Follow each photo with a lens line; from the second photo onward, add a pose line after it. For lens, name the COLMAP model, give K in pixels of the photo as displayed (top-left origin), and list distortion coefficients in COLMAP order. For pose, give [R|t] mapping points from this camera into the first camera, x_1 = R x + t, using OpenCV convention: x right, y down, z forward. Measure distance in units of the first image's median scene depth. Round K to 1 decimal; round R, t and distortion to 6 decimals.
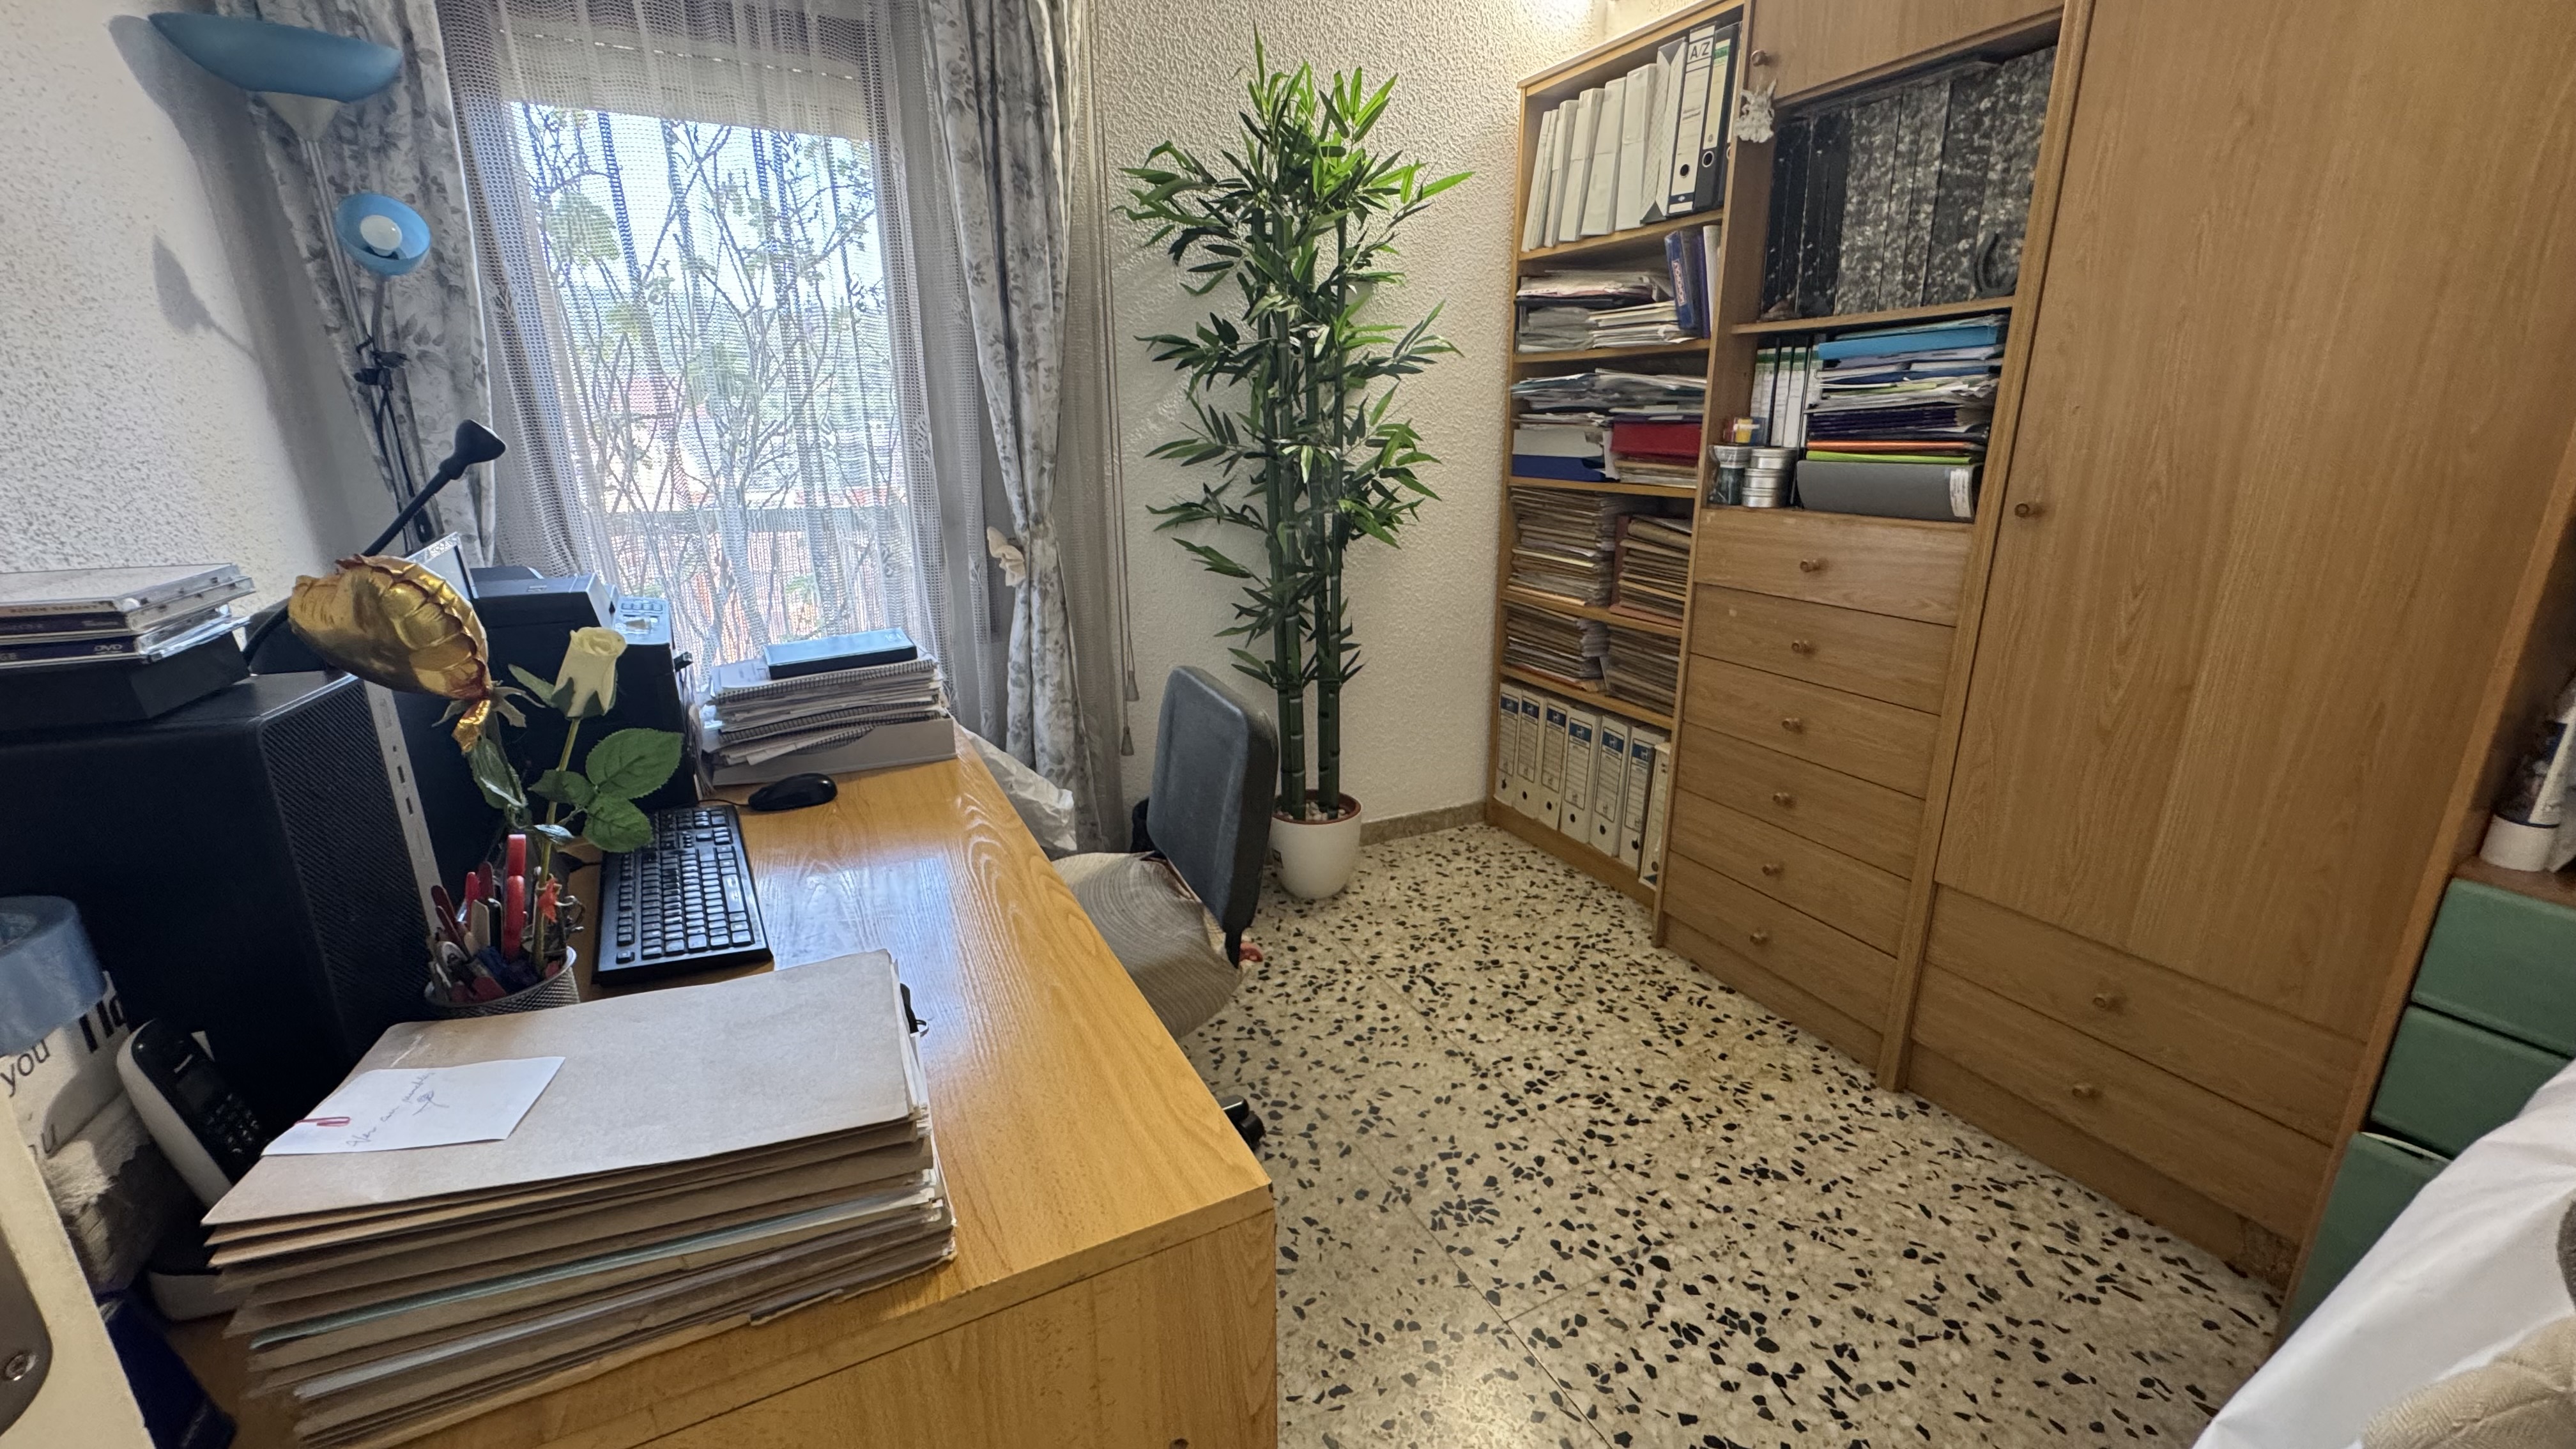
lens RADIAL K [[1029.2, 0, 1292.4], [0, 1029.2, 724.9], [0, 0, 1]] dist [-0.003069, 0.000824]
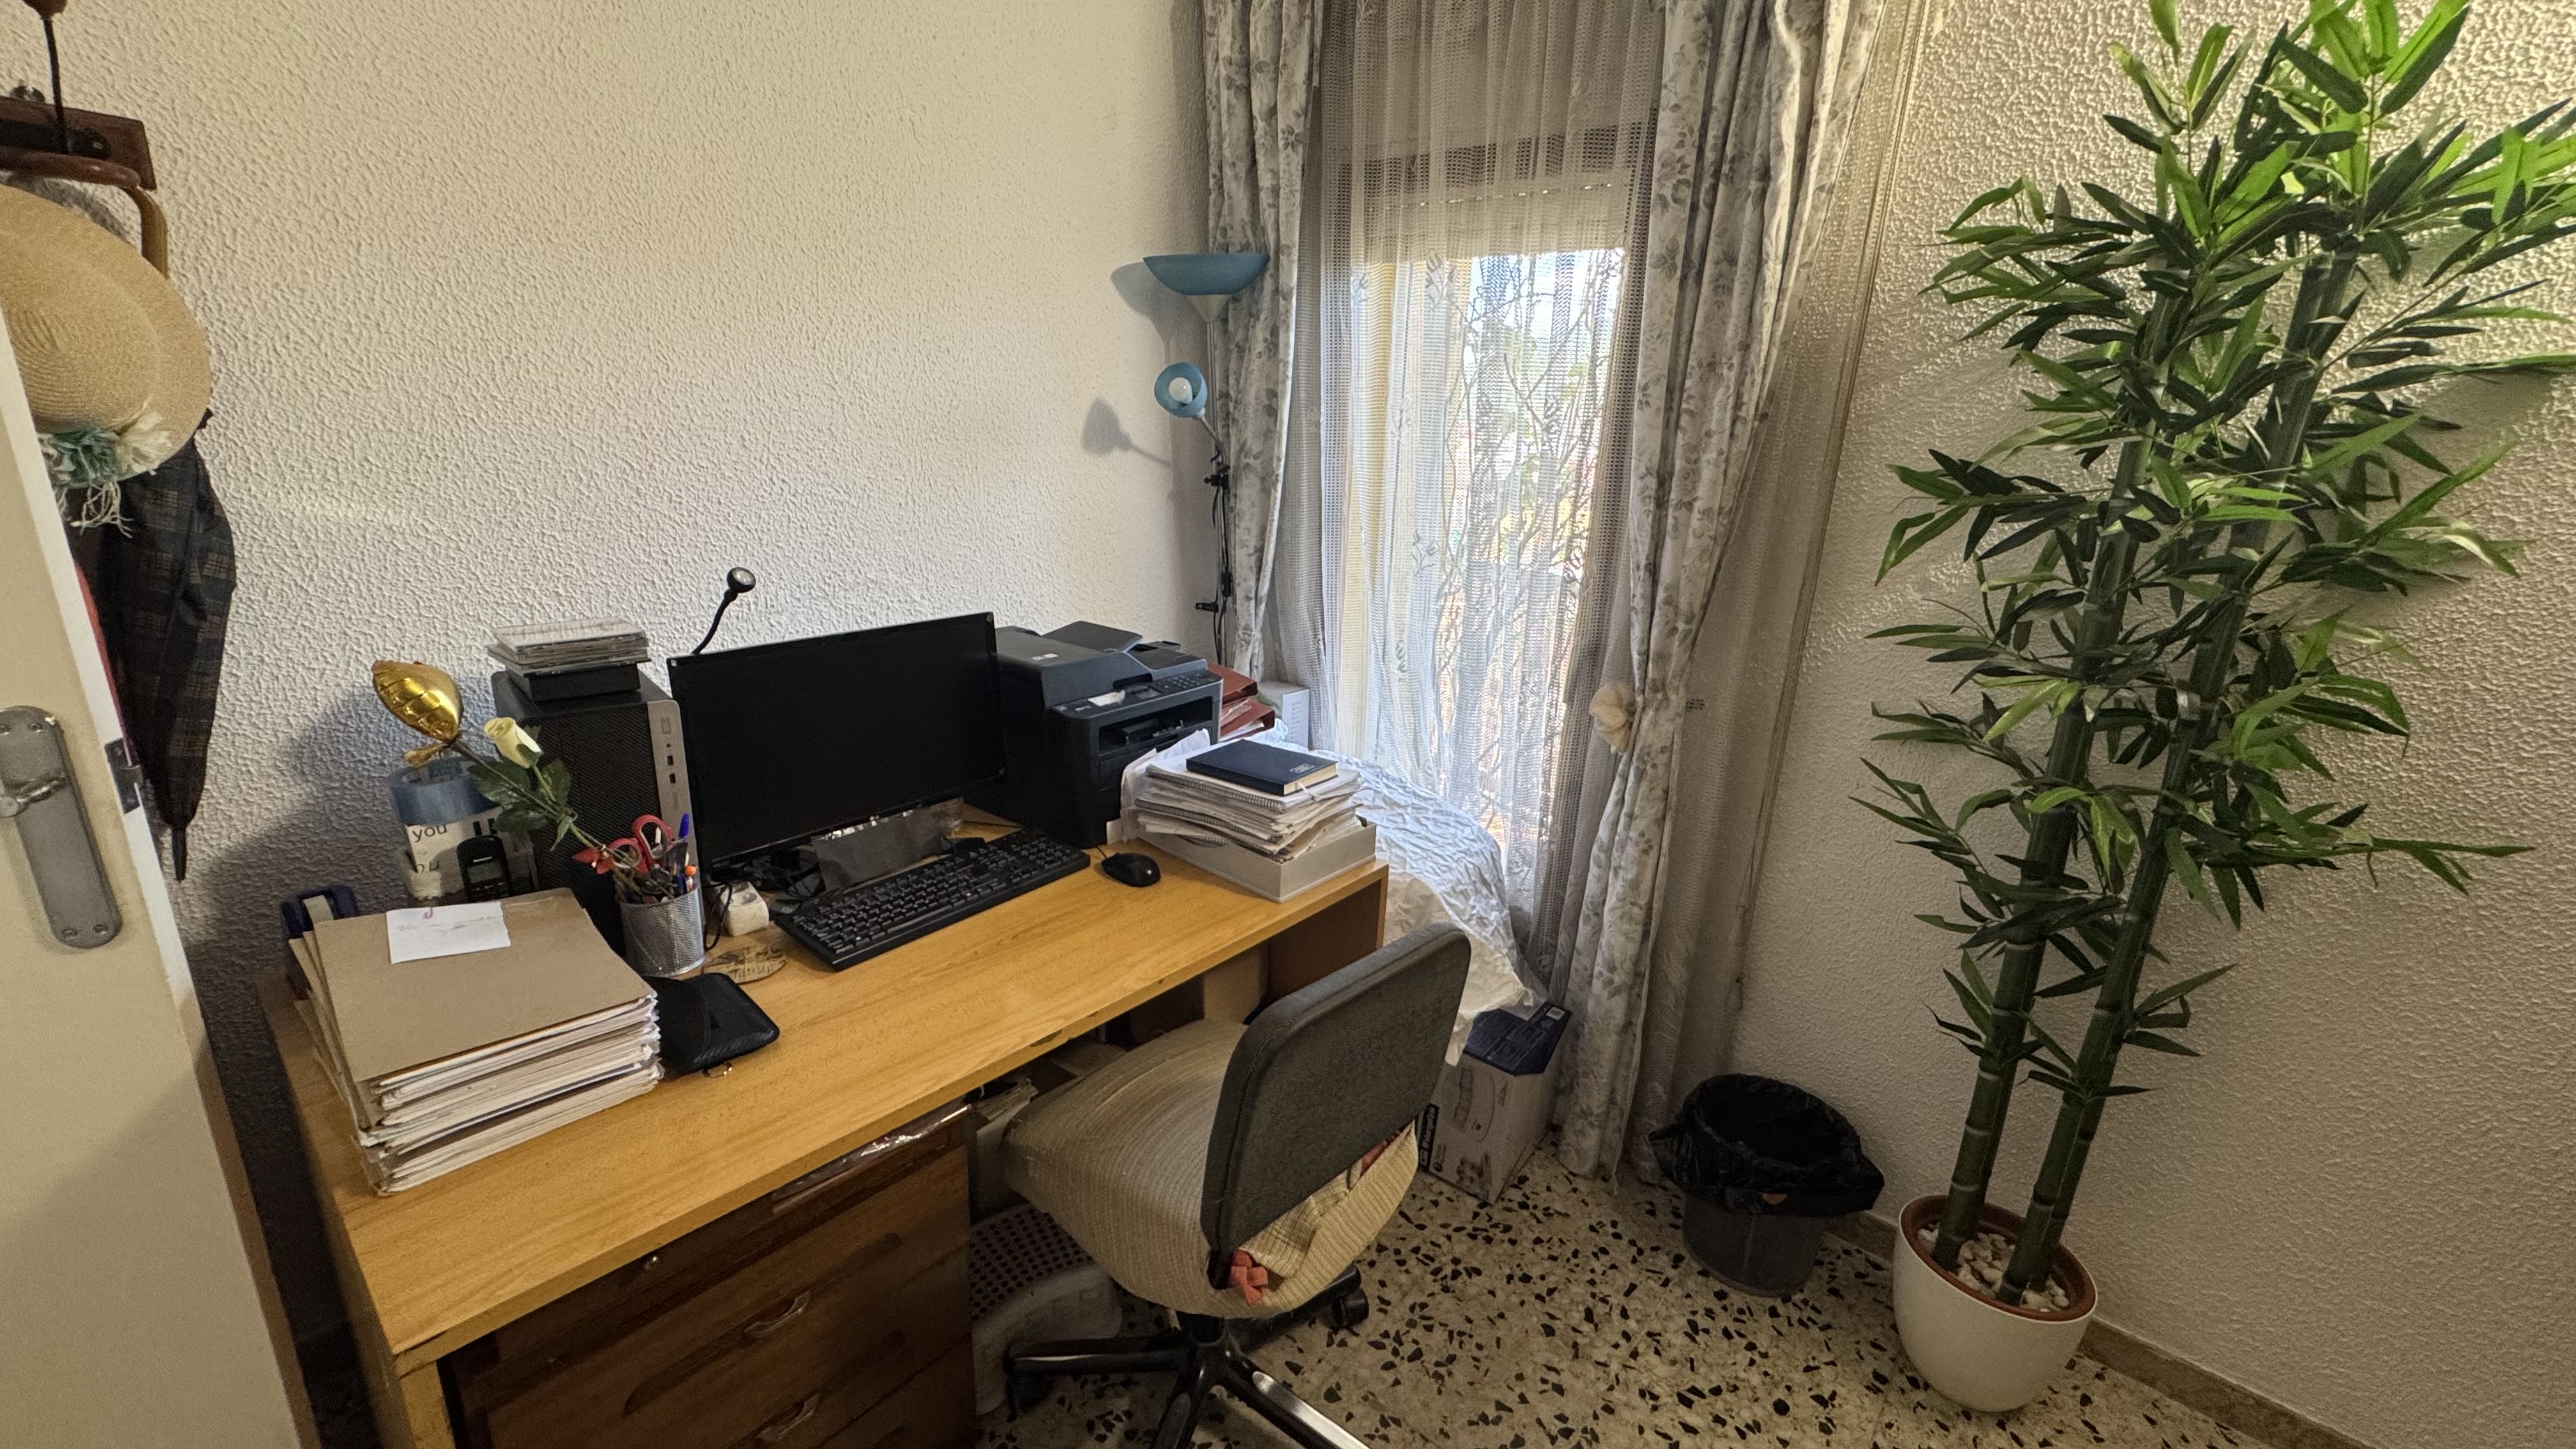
lens RADIAL K [[1029.2, 0, 1292.5], [0, 1029.2, 726.9], [0, 0, 1]] dist [-0.003069, 0.000824]
pose [[0.384726, 0.282275, -0.878810, 0.368636], [-0.310751, 0.936123, 0.164643, -0.216815], [0.869149, 0.209749, 0.447869, 0.398172]]
